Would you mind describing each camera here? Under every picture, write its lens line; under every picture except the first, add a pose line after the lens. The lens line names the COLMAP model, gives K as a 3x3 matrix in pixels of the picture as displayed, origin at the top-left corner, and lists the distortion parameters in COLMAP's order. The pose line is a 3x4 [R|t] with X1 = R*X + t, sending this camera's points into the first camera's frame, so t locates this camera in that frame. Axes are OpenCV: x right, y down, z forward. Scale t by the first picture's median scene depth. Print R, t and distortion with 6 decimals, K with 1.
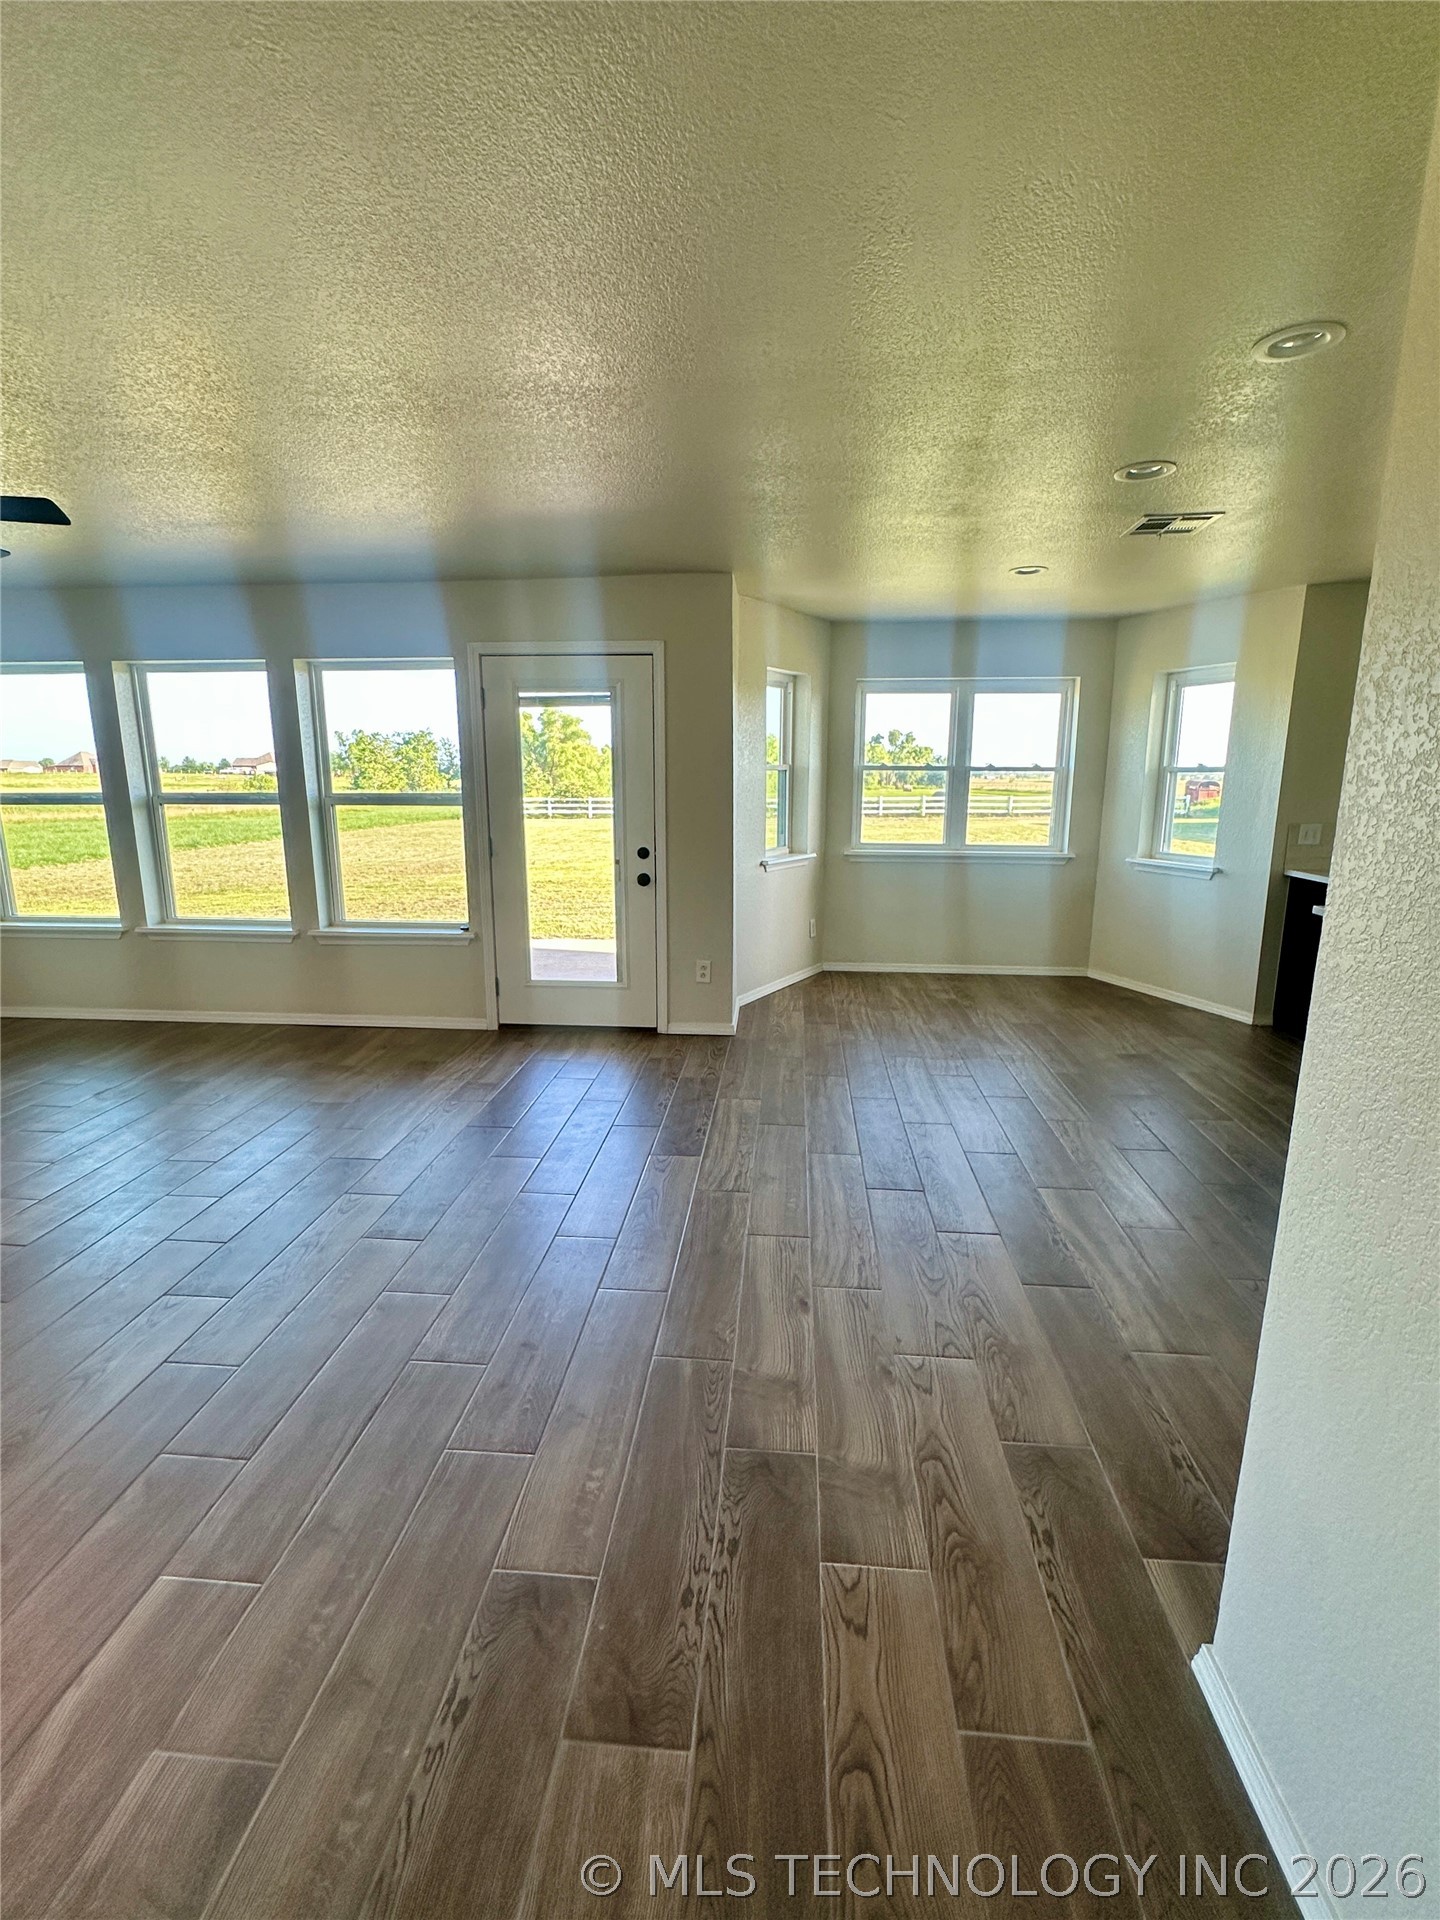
lens RADIAL K [[884.7, 0, 717.5], [0, 884.7, 957.8], [0, 0, 1]] dist [-0.002894, 0.000319]
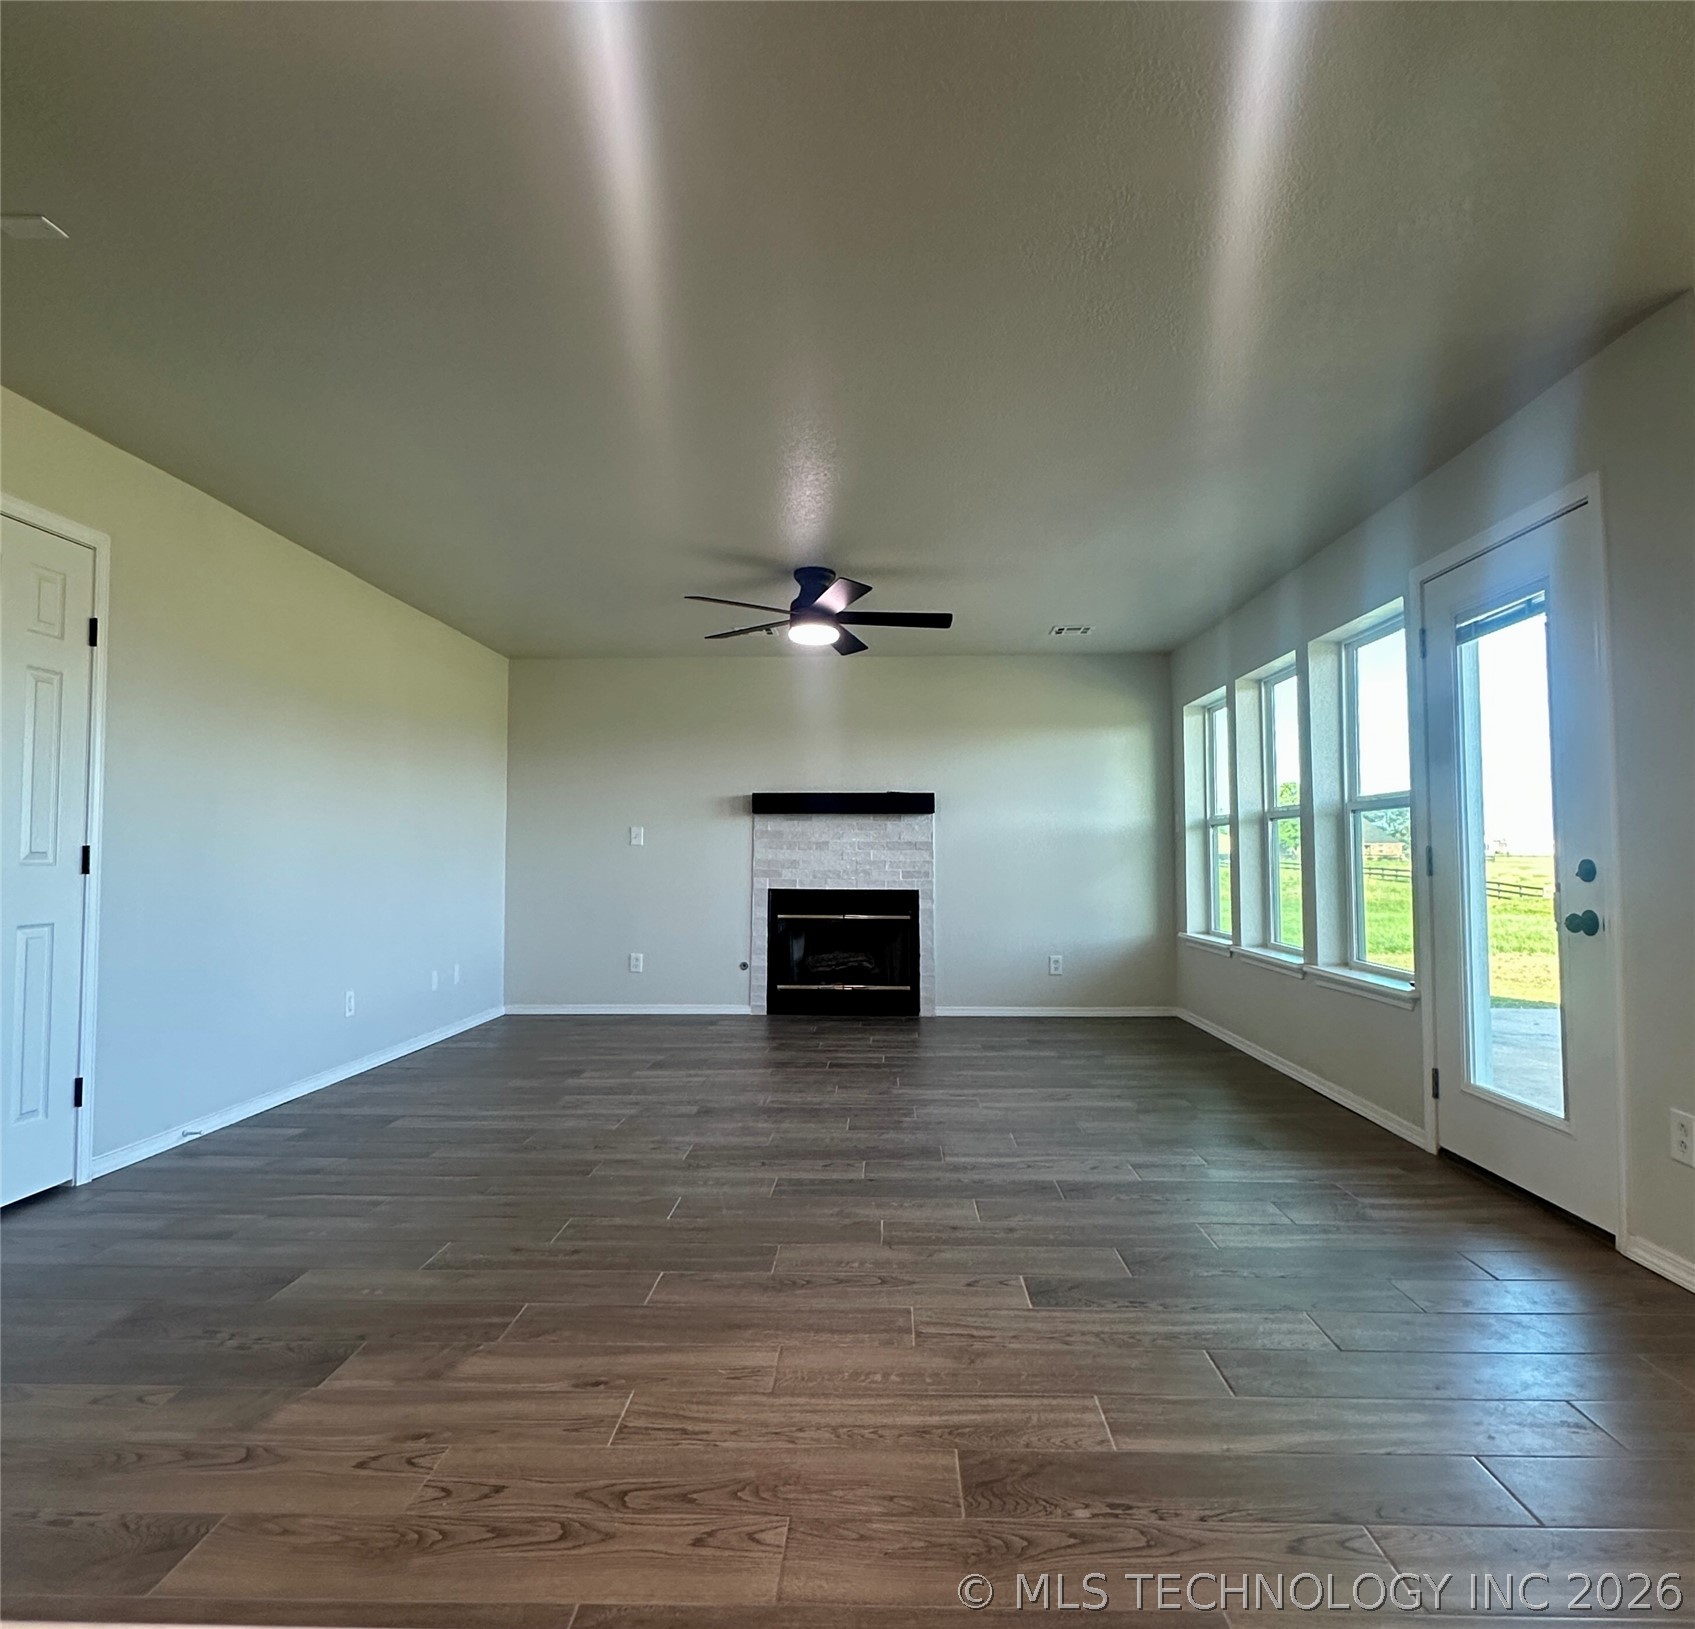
lens RADIAL K [[1073.5, 0, 857.2], [0, 1073.5, 808.0], [0, 0, 1]] dist [-0.003386, 0.001773]
pose [[0.061342, -0.047890, -0.996967, 0.522962], [-0.203148, 0.977342, -0.059447, -0.031027], [0.977225, 0.206179, 0.050223, 0.555945]]
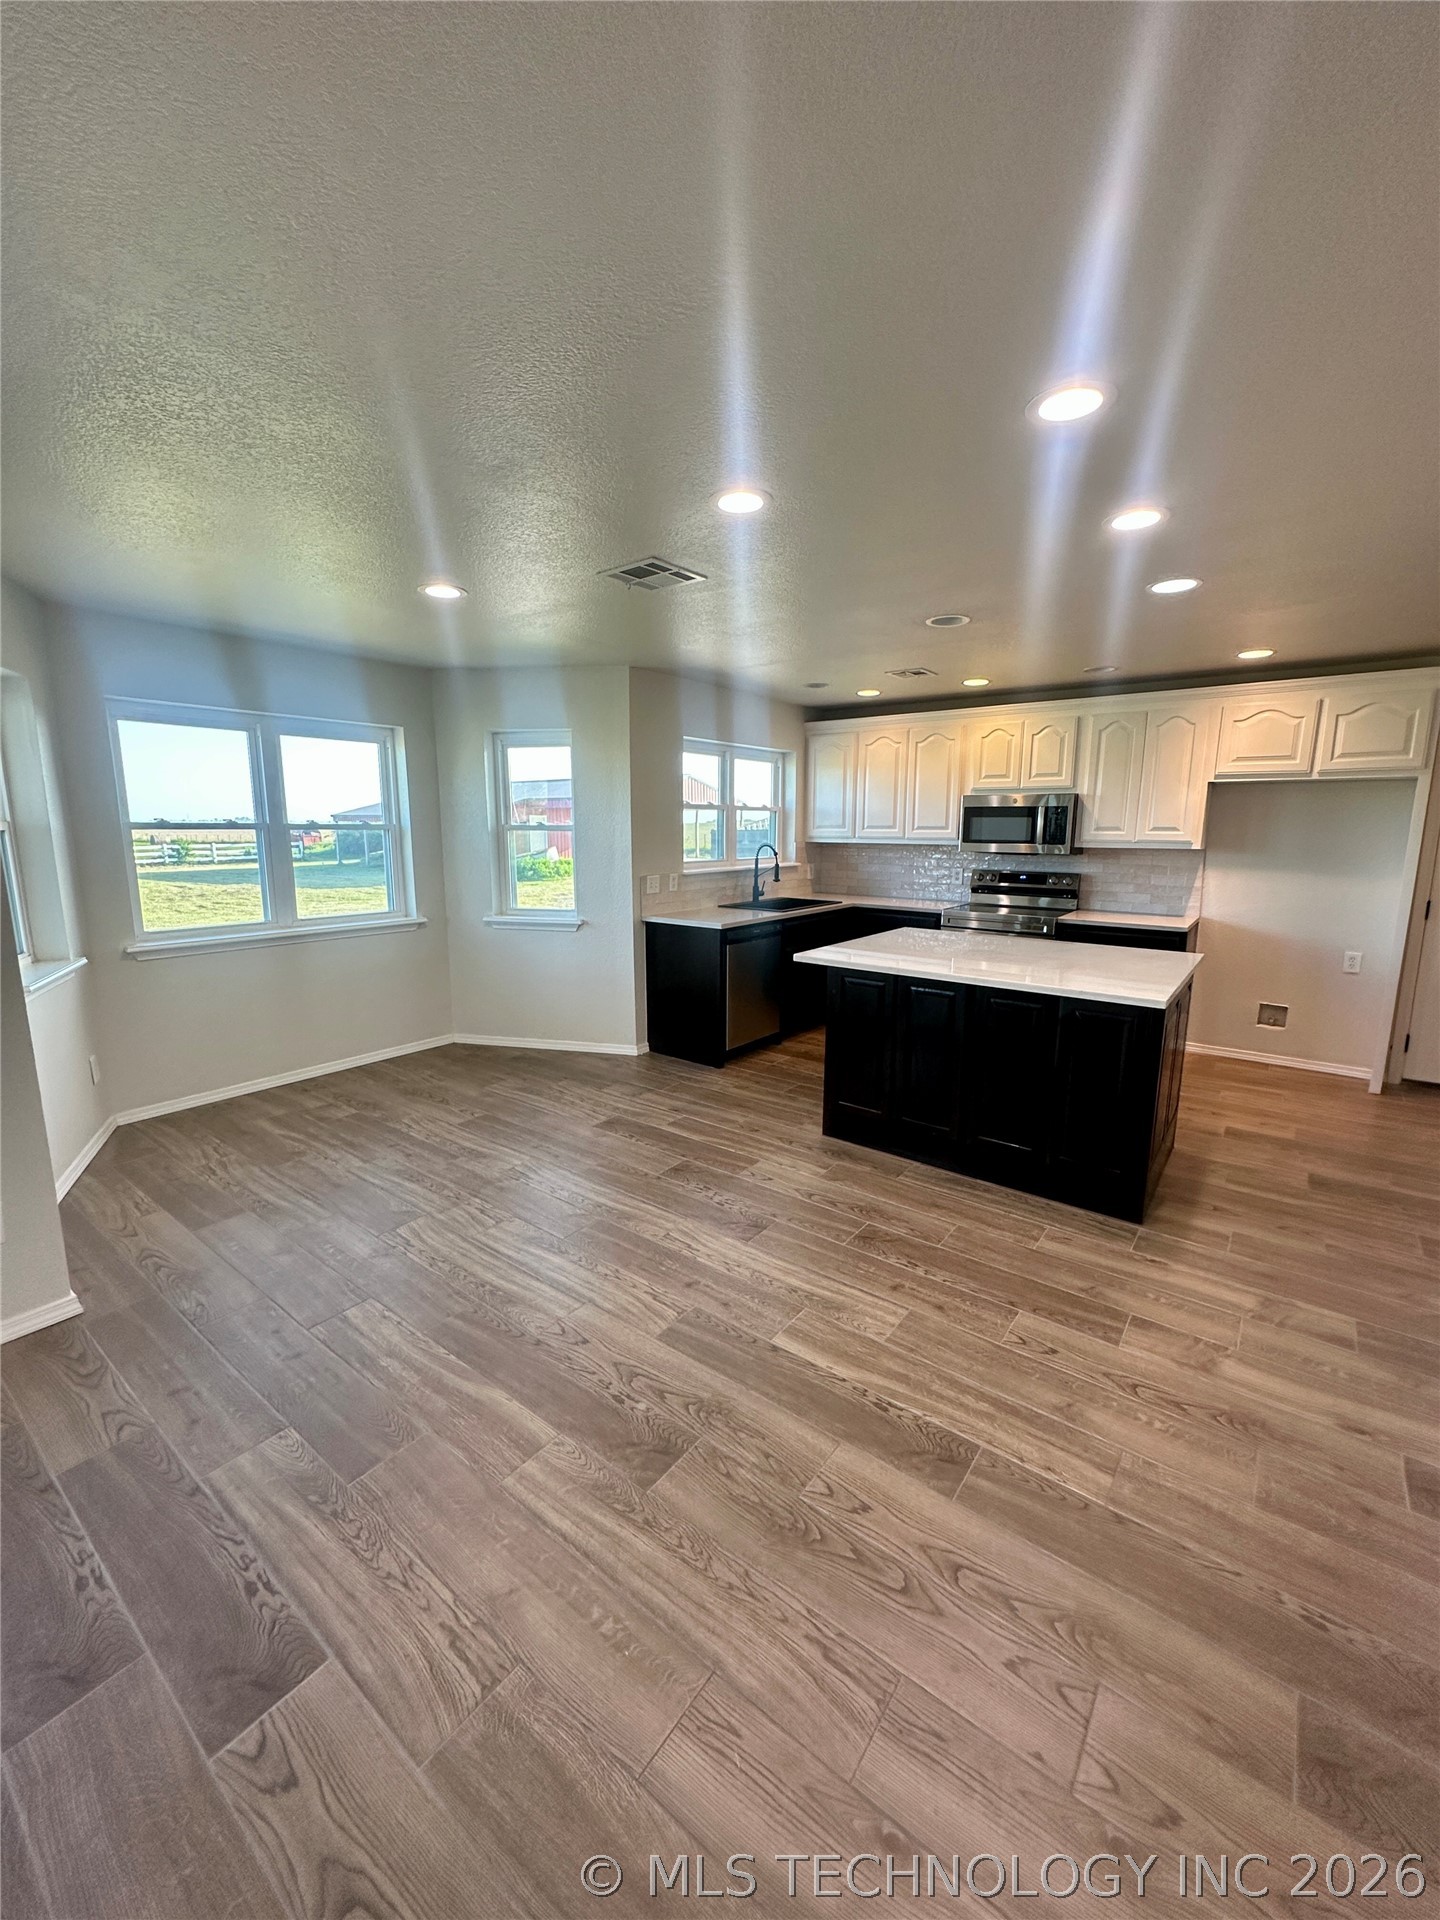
lens RADIAL K [[763.4, 0, 720.0], [0, 763.4, 960.0], [0, 0, 1]] dist [-0.006178, -0.000029]
pose [[0.533966, -0.147611, 0.832521, -0.137058], [0.169526, 0.983339, 0.065621, -0.097443], [-0.828337, 0.106095, 0.550093, 0.403909]]
